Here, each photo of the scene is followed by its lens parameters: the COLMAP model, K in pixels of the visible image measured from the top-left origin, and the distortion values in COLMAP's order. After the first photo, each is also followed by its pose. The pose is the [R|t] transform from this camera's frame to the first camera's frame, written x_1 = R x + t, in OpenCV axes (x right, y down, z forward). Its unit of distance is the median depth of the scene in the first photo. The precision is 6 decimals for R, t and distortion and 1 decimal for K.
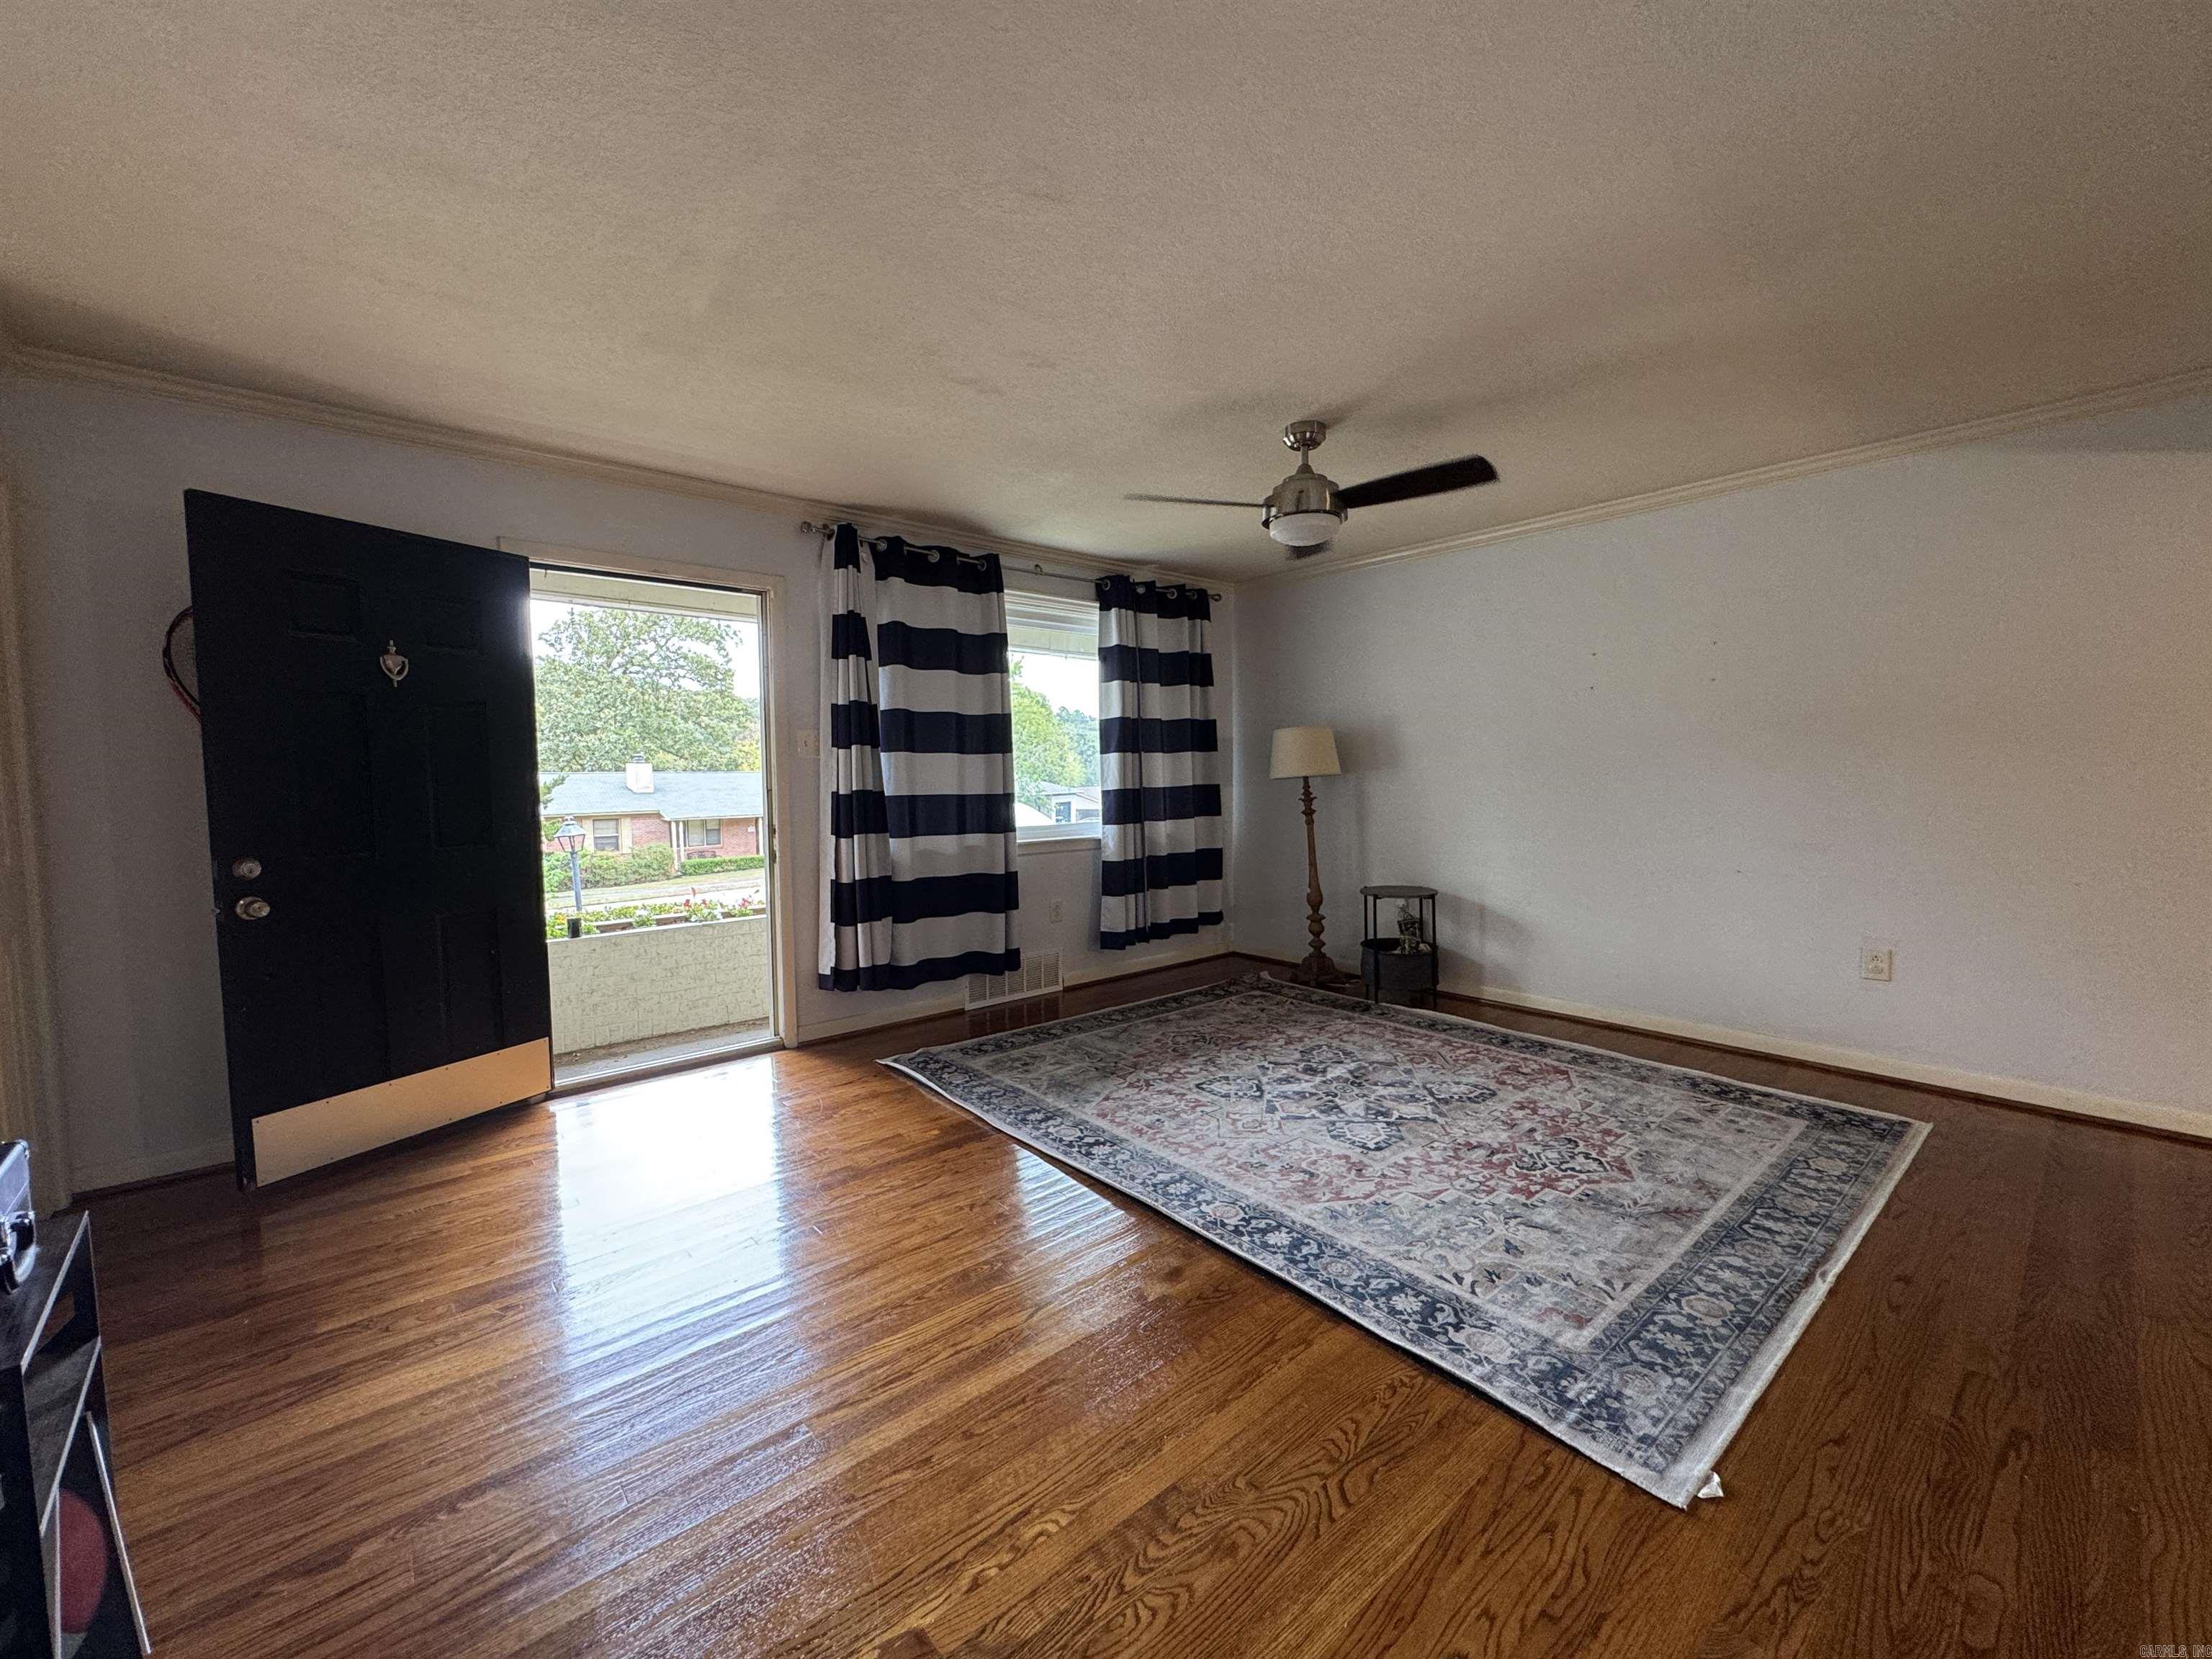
lens RADIAL K [[882.6, 0, 1105.1], [0, 882.6, 826.5], [0, 0, 1]] dist [-0.002258, -0.000561]
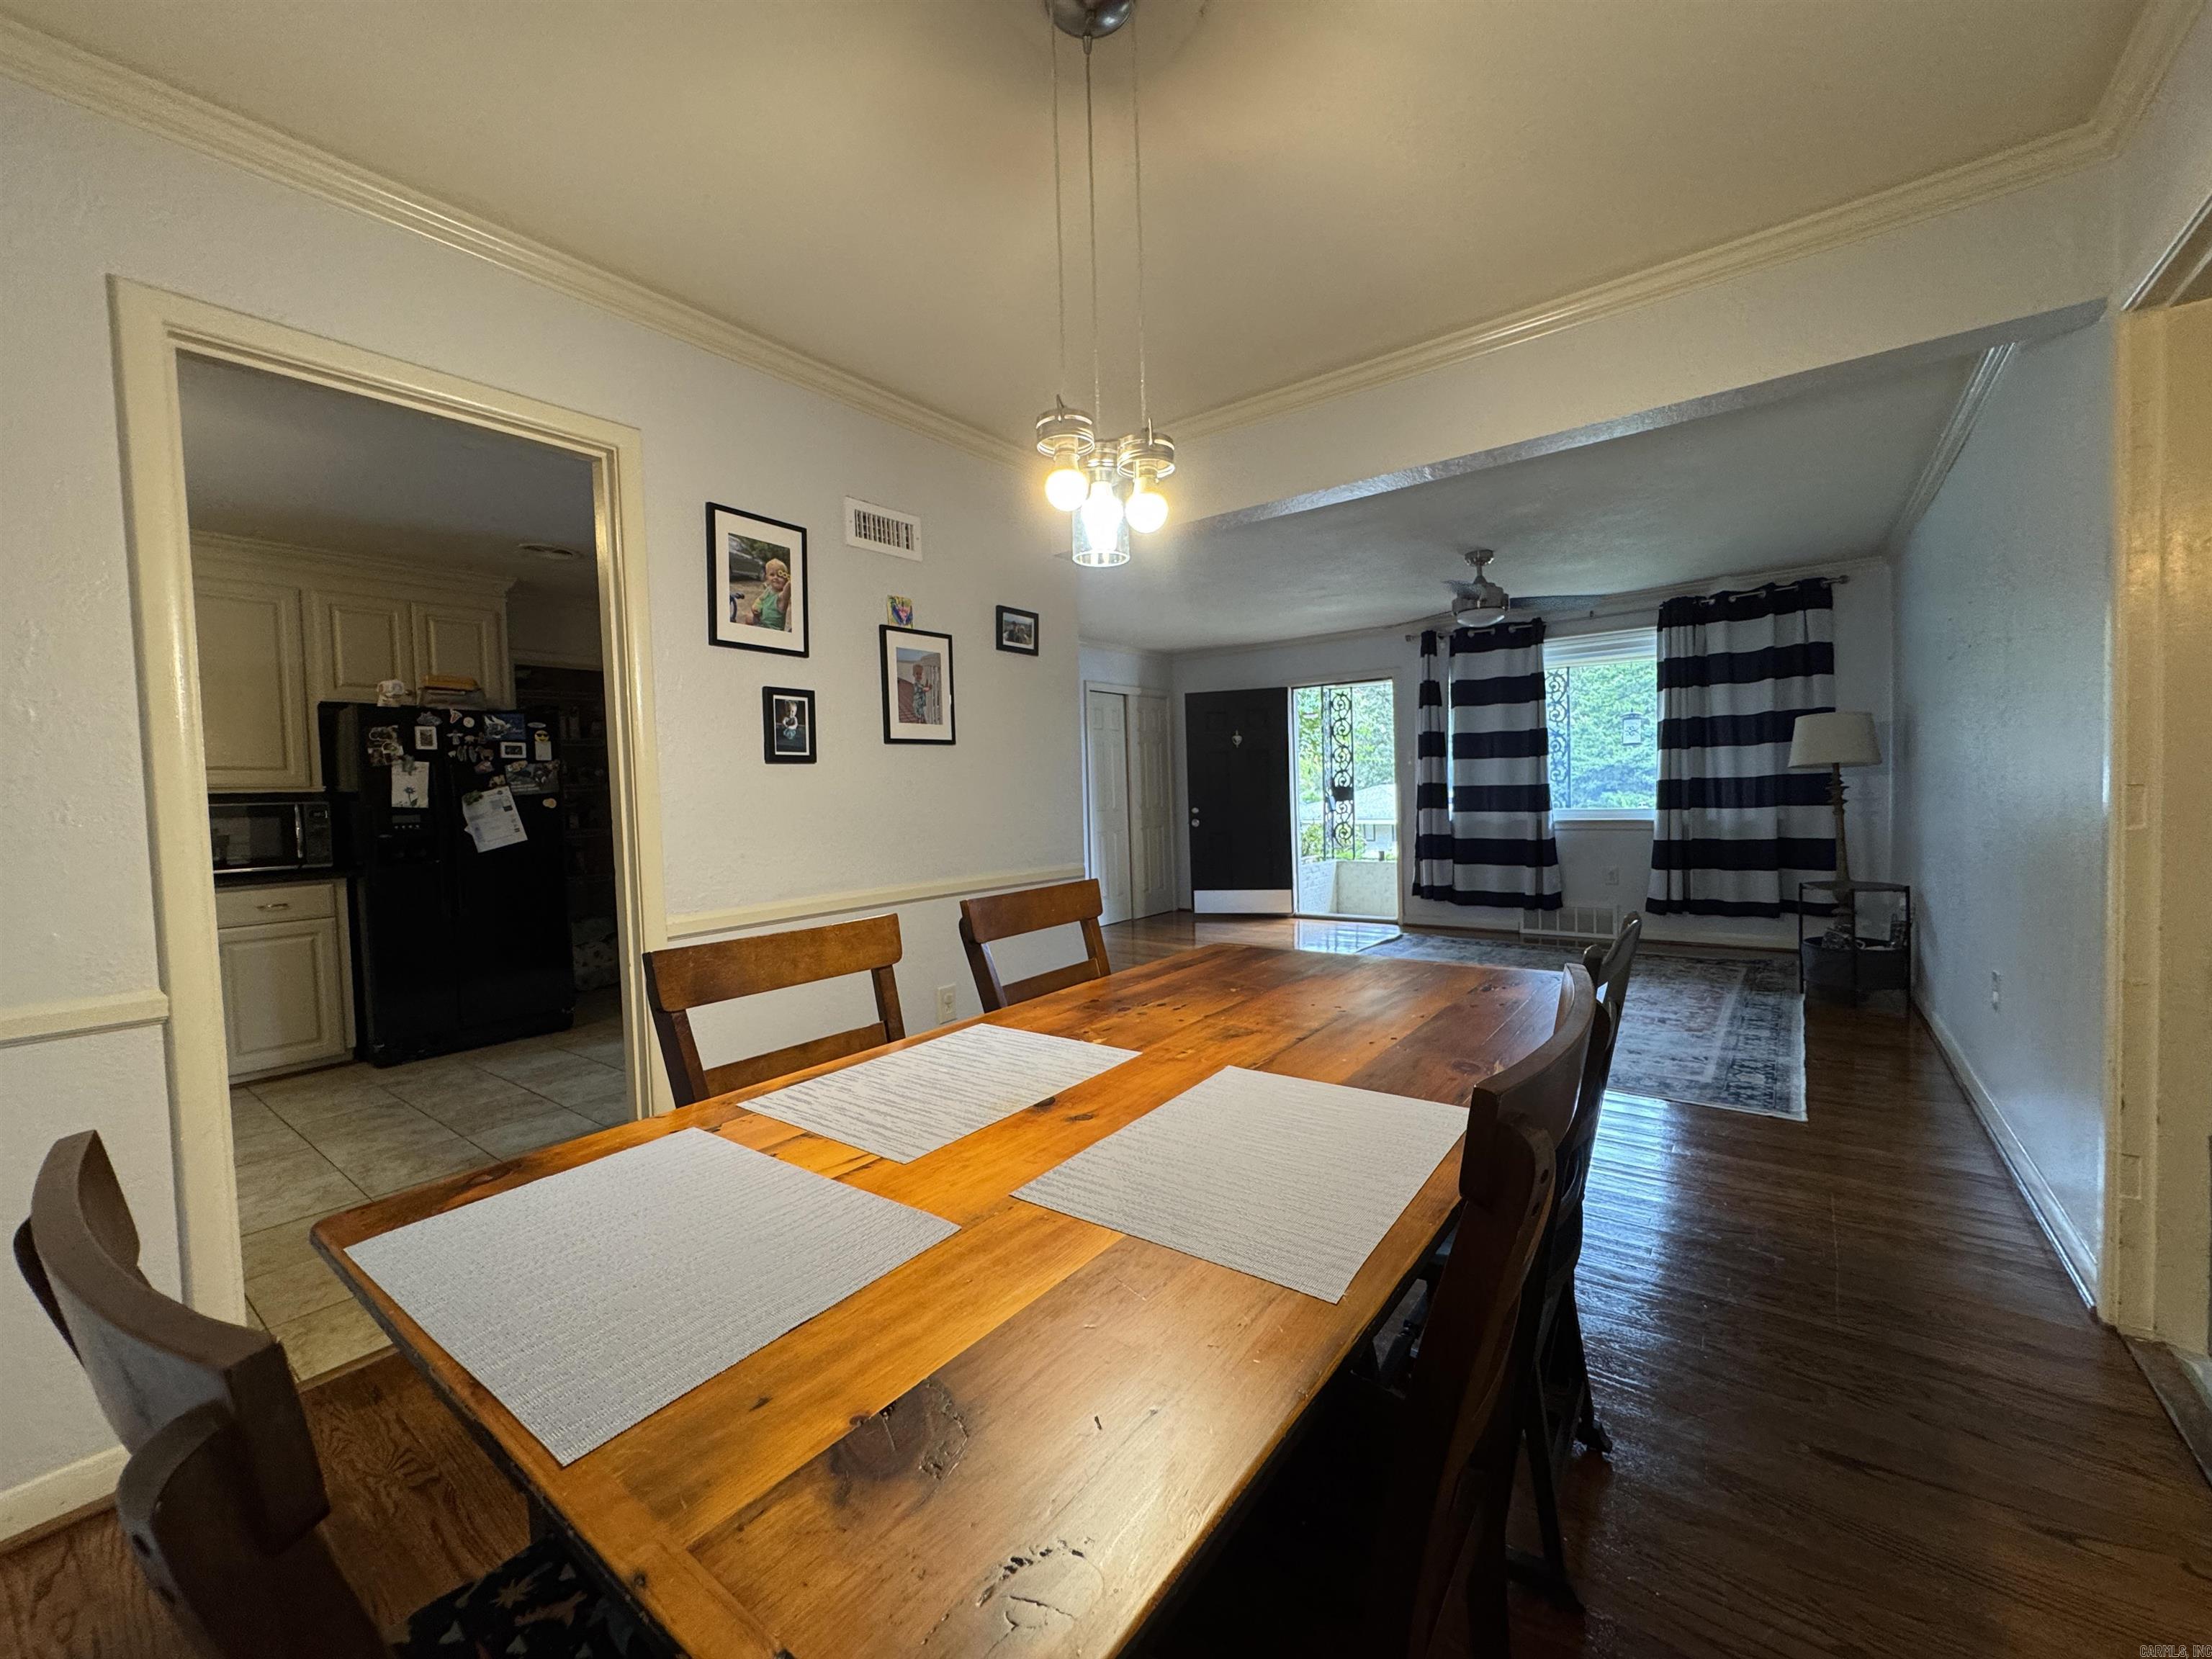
lens RADIAL K [[882.6, 0, 1105.1], [0, 882.6, 826.5], [0, 0, 1]] dist [-0.002258, -0.000561]
pose [[0.206917, 0.041932, -0.977460, 1.290589], [-0.030122, 0.998881, 0.036474, -0.000070], [0.977895, 0.021896, 0.207948, 0.021127]]
